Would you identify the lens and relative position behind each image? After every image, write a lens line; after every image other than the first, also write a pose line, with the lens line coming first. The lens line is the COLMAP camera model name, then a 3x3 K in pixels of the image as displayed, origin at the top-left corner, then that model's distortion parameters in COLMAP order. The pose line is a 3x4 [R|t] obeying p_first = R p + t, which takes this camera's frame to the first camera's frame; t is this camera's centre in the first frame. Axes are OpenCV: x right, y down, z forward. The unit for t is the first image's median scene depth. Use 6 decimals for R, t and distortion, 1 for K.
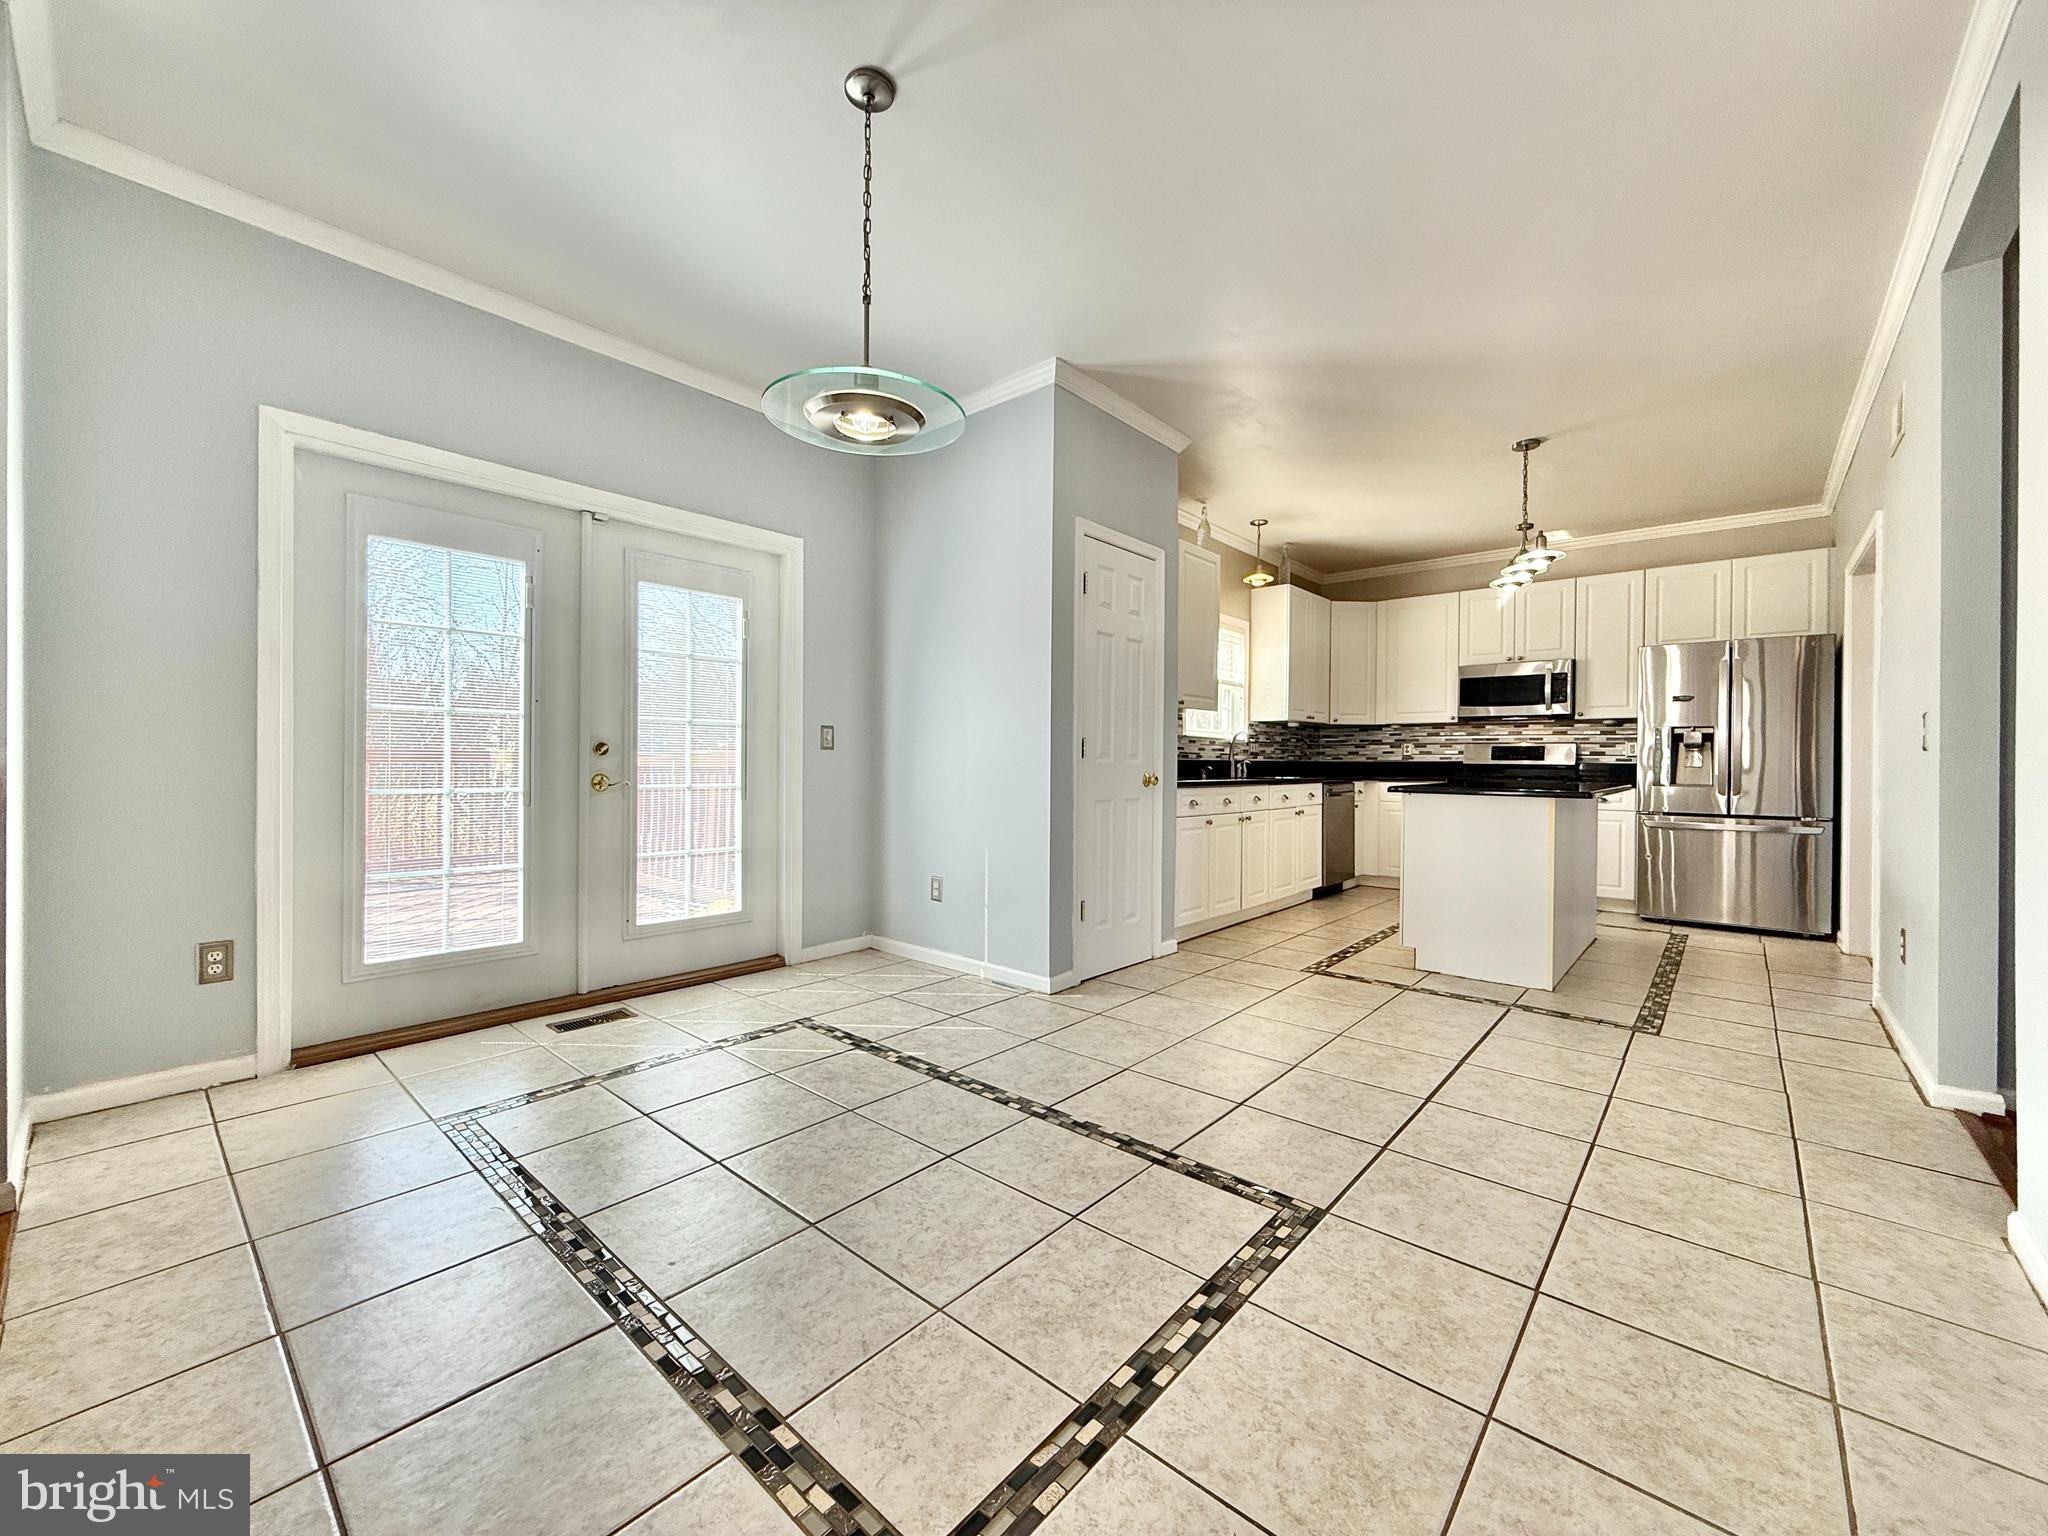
lens RADIAL K [[811.6, 0, 1021.0], [0, 811.6, 766.8], [0, 0, 1]] dist [-0.000552, -0.000109]
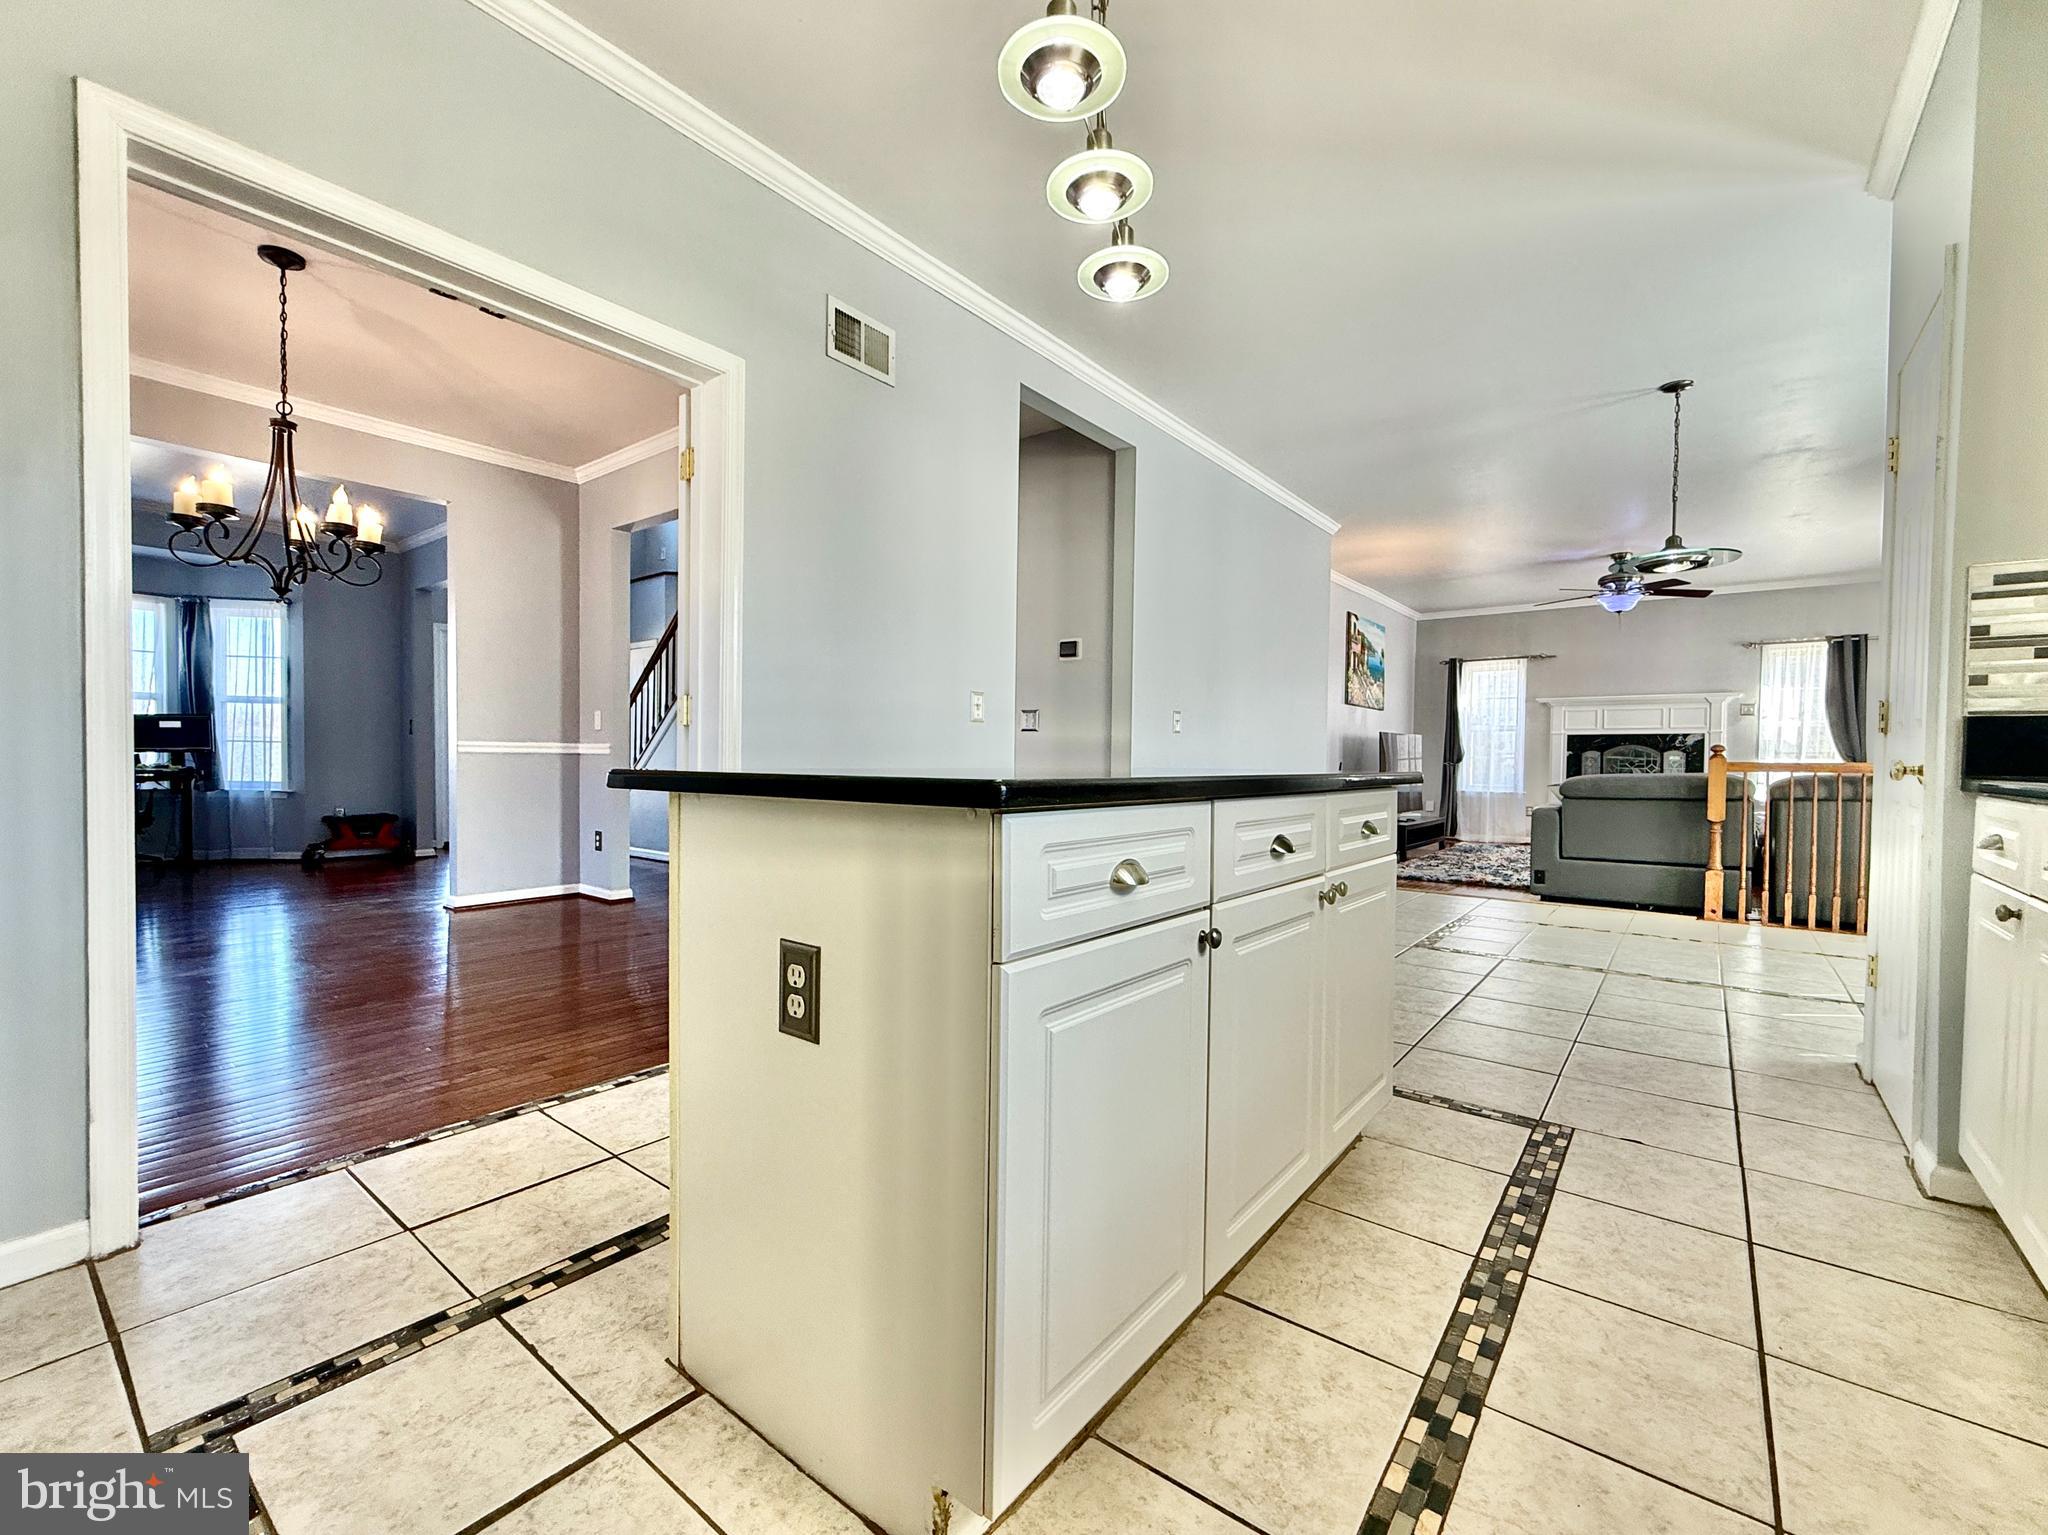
lens RADIAL K [[861.5, 0, 1028.3], [0, 861.5, 779.8], [0, 0, 1]] dist [0.001599, 0.000200]
pose [[-0.998144, -0.017282, -0.058394, 0.566437], [-0.019156, 0.999315, 0.031680, 0.012487], [0.057806, 0.032739, -0.997791, 1.181053]]
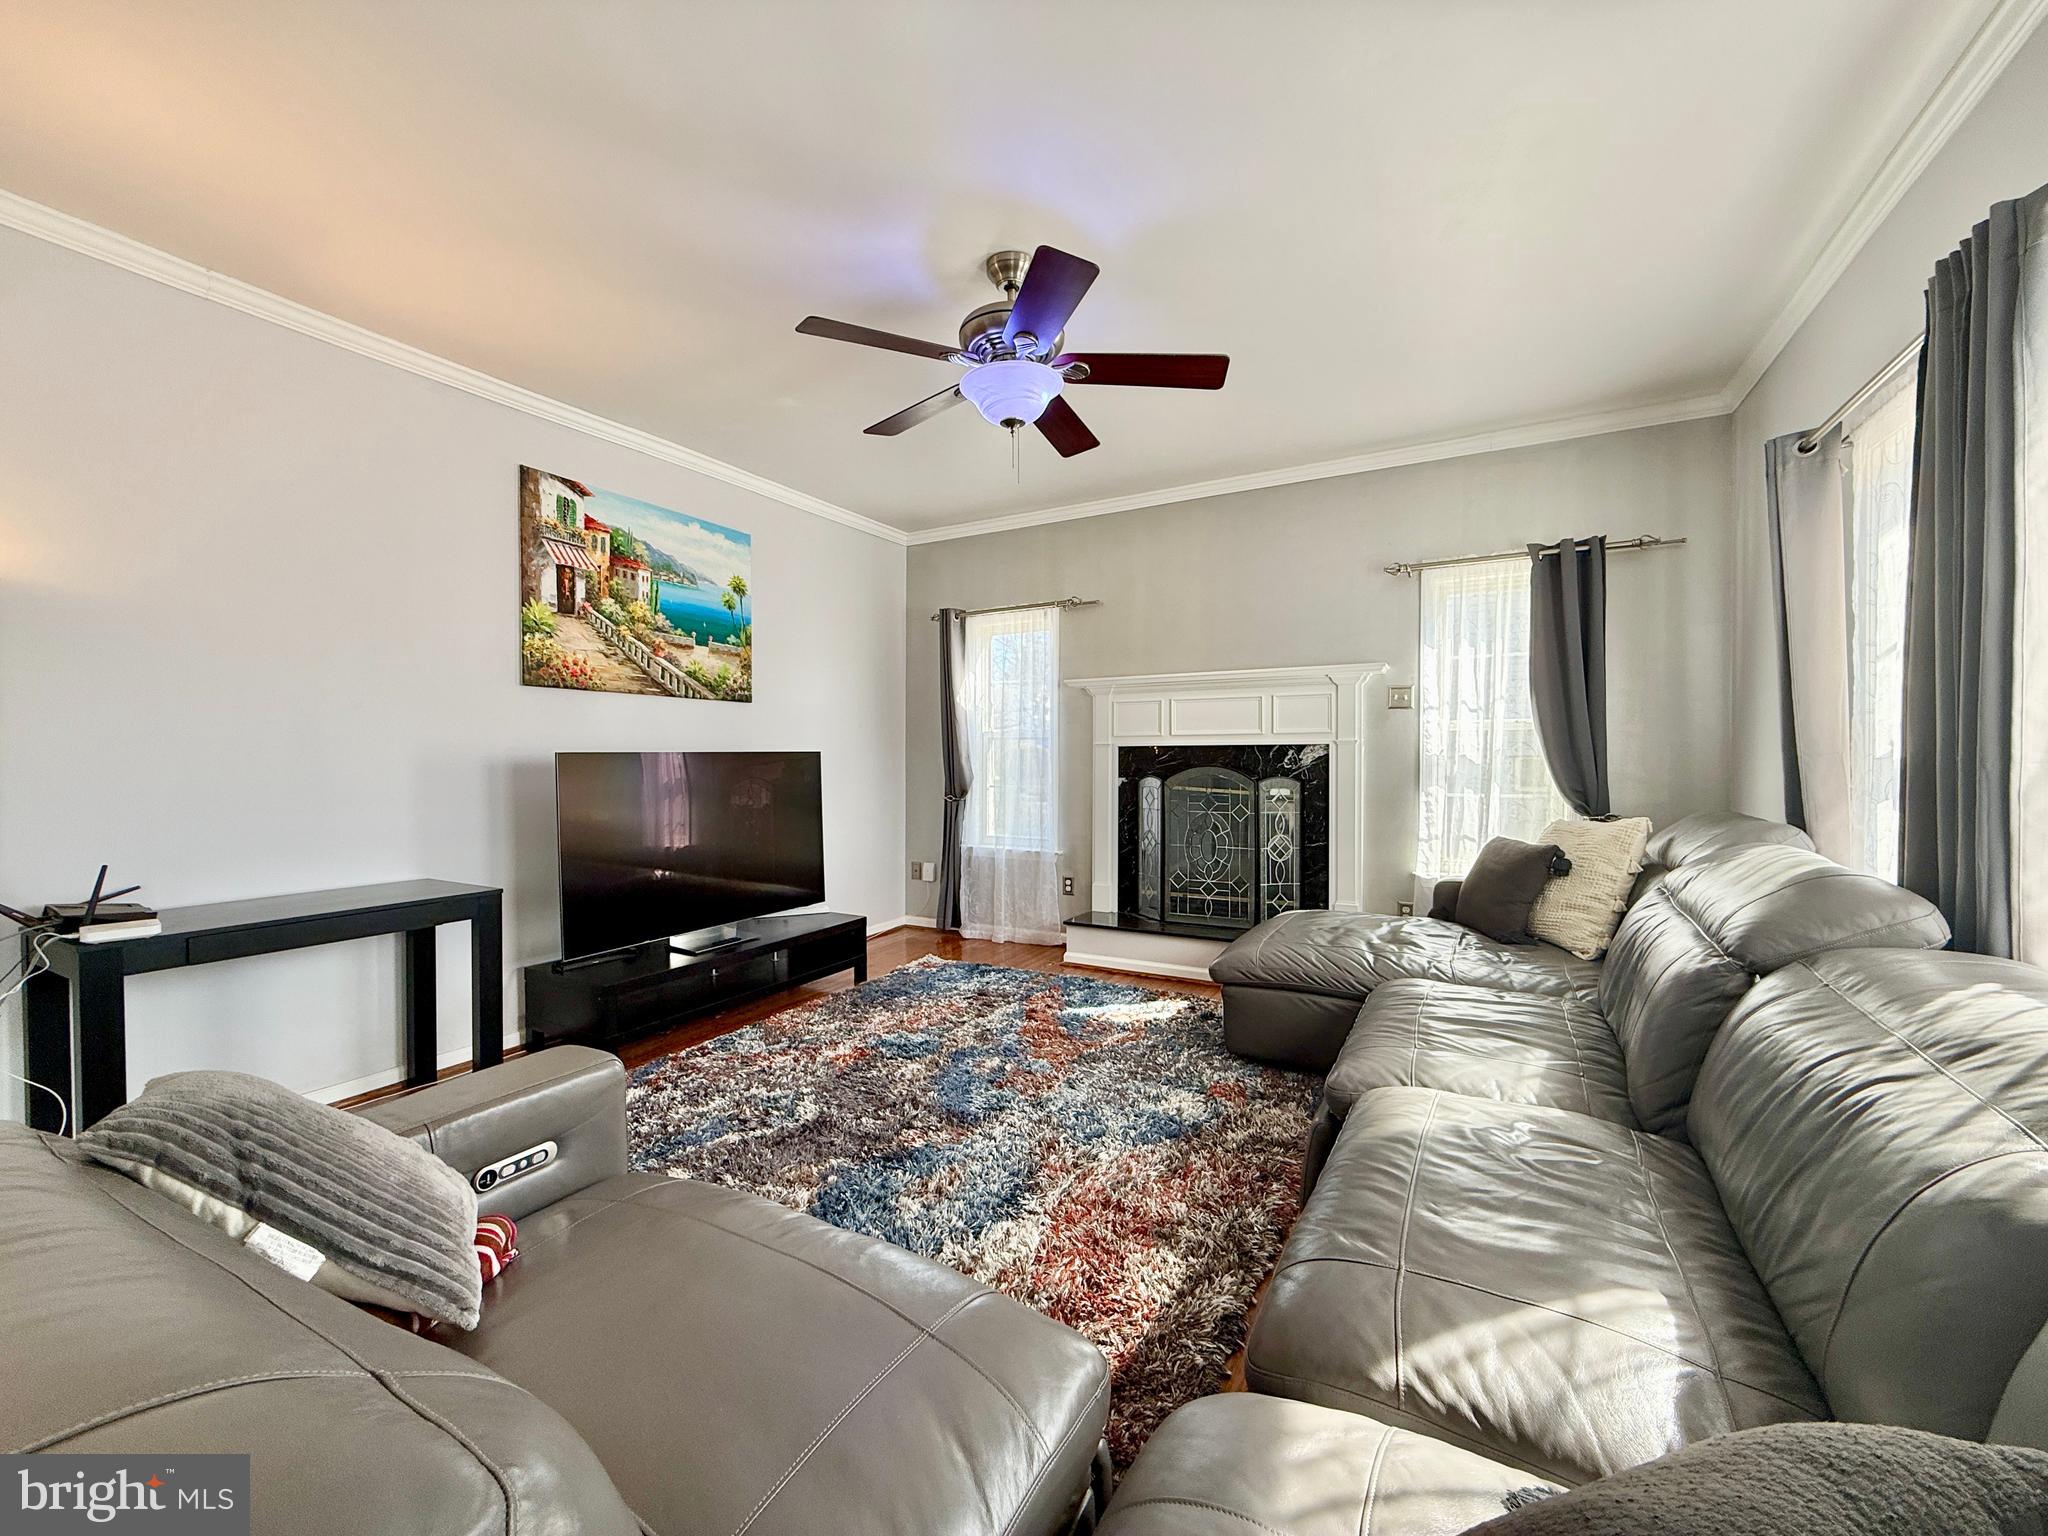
lens RADIAL K [[811.6, 0, 1021.0], [0, 811.6, 766.8], [0, 0, 1]] dist [-0.000552, -0.000109]
pose [[-0.976677, -0.002770, -0.214695, -0.407493], [-0.006915, 0.999804, 0.018561, -0.042334], [0.214602, 0.019612, -0.976505, 0.271370]]
